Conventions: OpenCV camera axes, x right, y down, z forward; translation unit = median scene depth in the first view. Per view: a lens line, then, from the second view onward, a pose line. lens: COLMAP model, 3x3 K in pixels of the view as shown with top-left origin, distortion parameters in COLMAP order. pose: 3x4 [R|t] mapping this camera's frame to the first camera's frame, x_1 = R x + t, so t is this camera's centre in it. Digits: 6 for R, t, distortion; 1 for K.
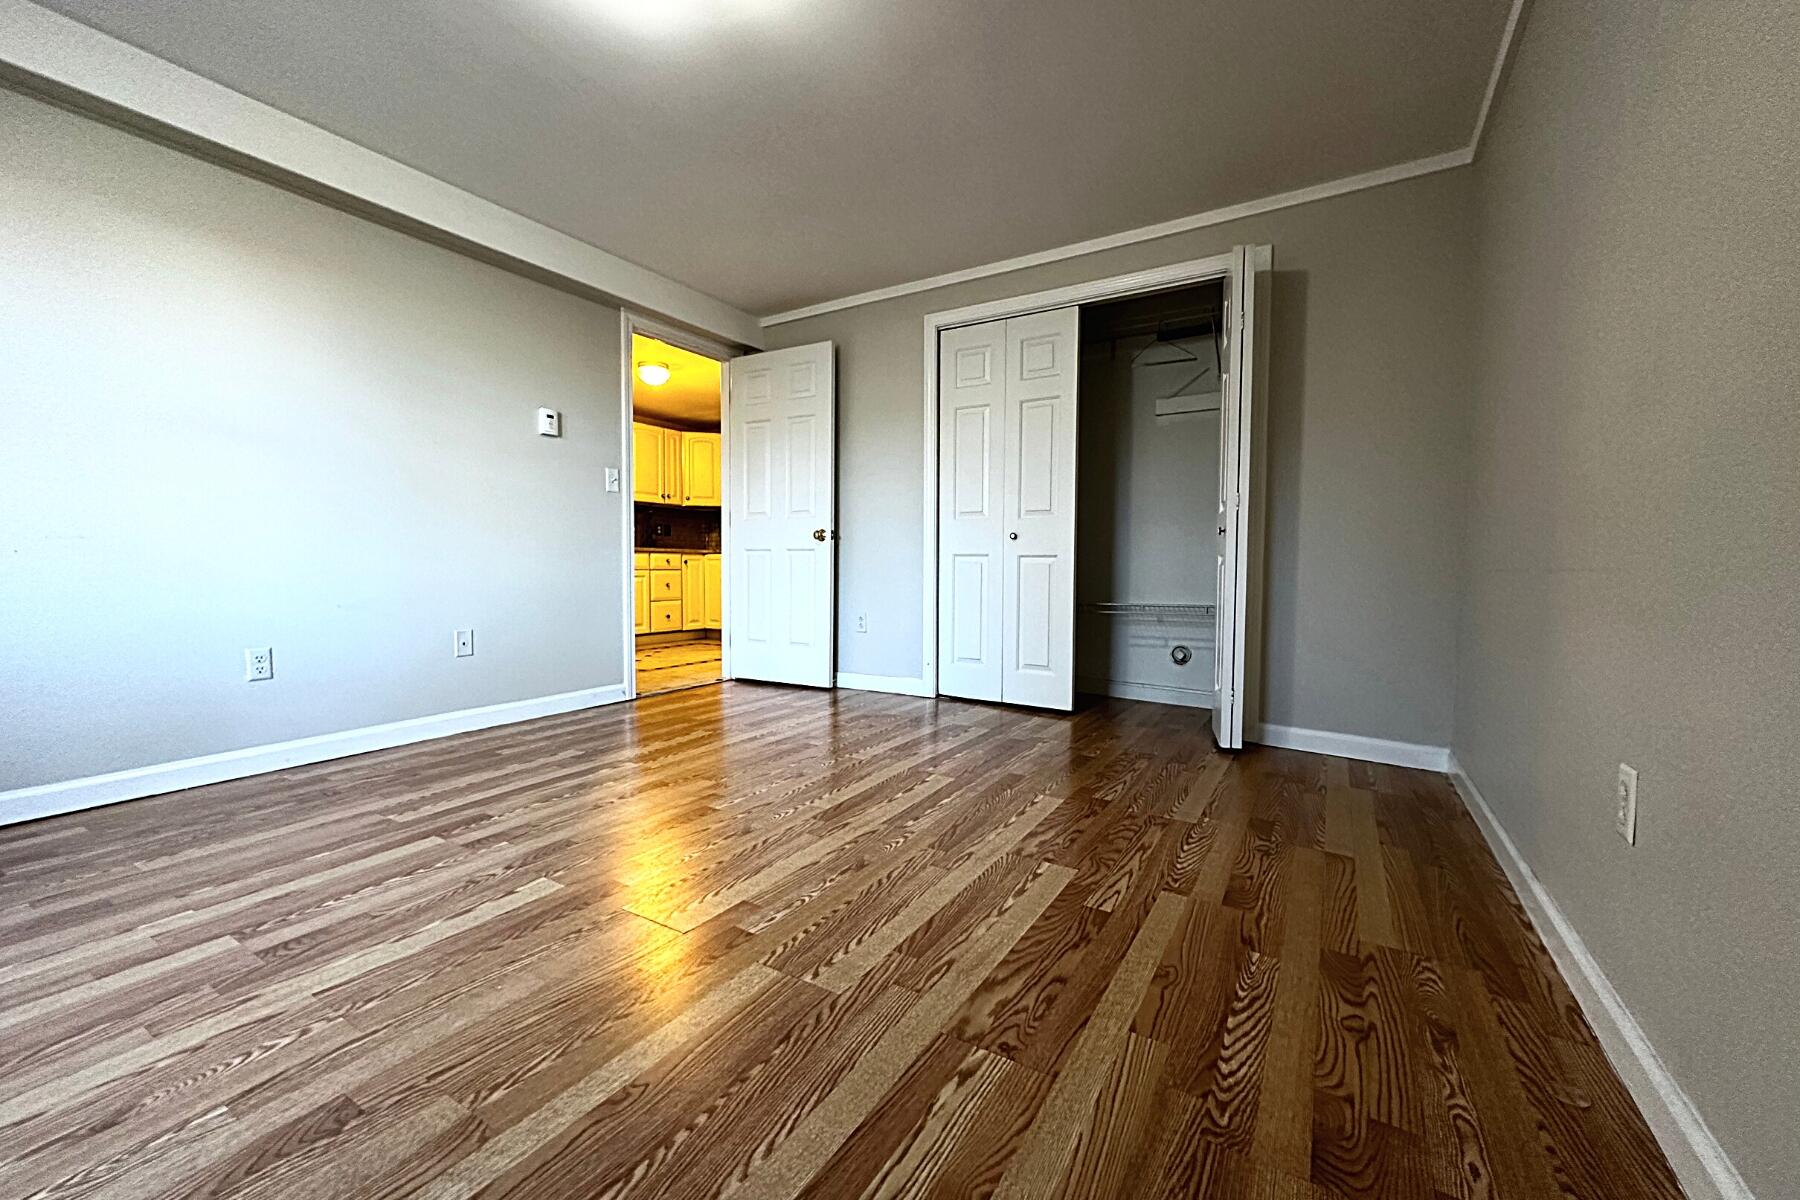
lens RADIAL K [[719.3, 0, 900.0], [0, 719.3, 600.0], [0, 0, 1]] dist [-0.000340, 0.000260]
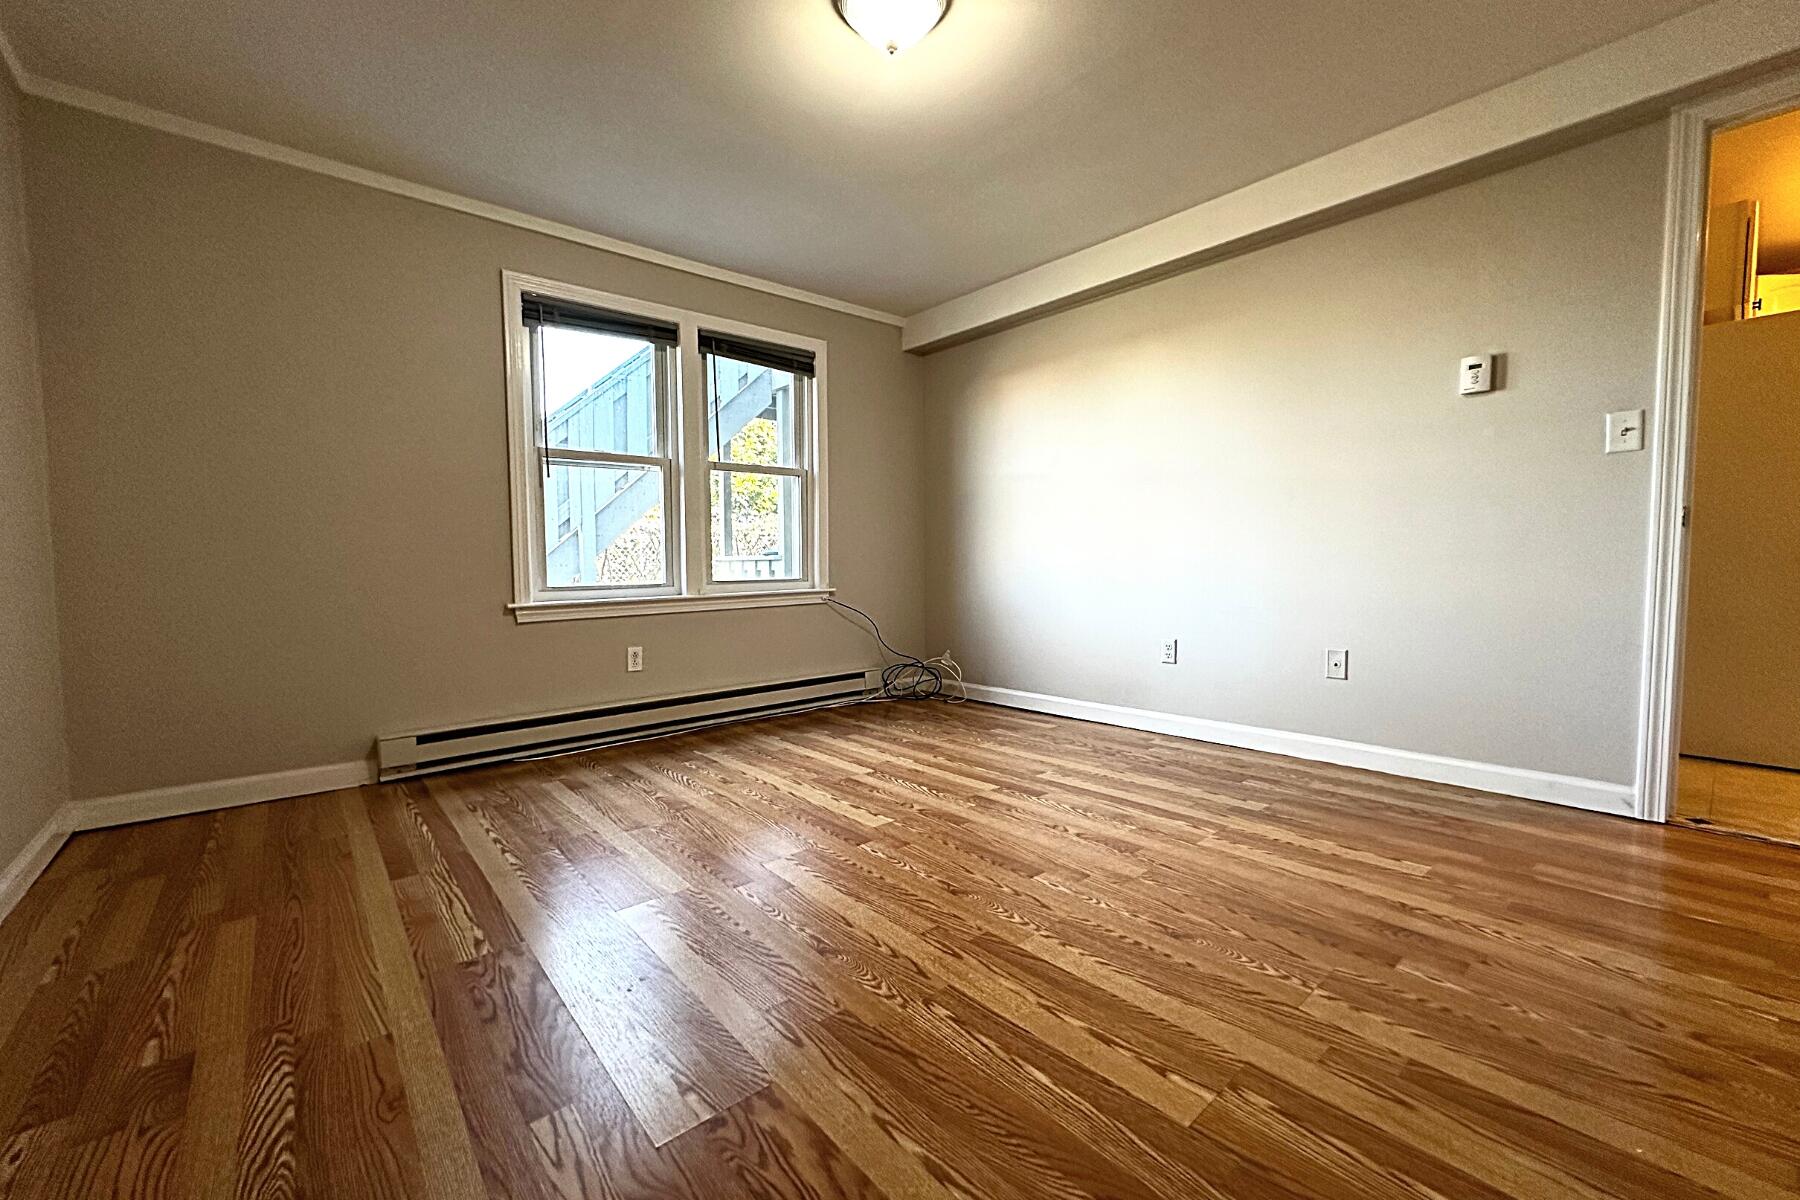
lens RADIAL K [[719.3, 0, 900.0], [0, 719.3, 600.0], [0, 0, 1]] dist [-0.000340, 0.000260]
pose [[-0.315507, 0.052794, -0.947454, 0.646223], [-0.034817, 0.997135, 0.067157, -0.096343], [0.948284, 0.054176, -0.312765, 1.224684]]
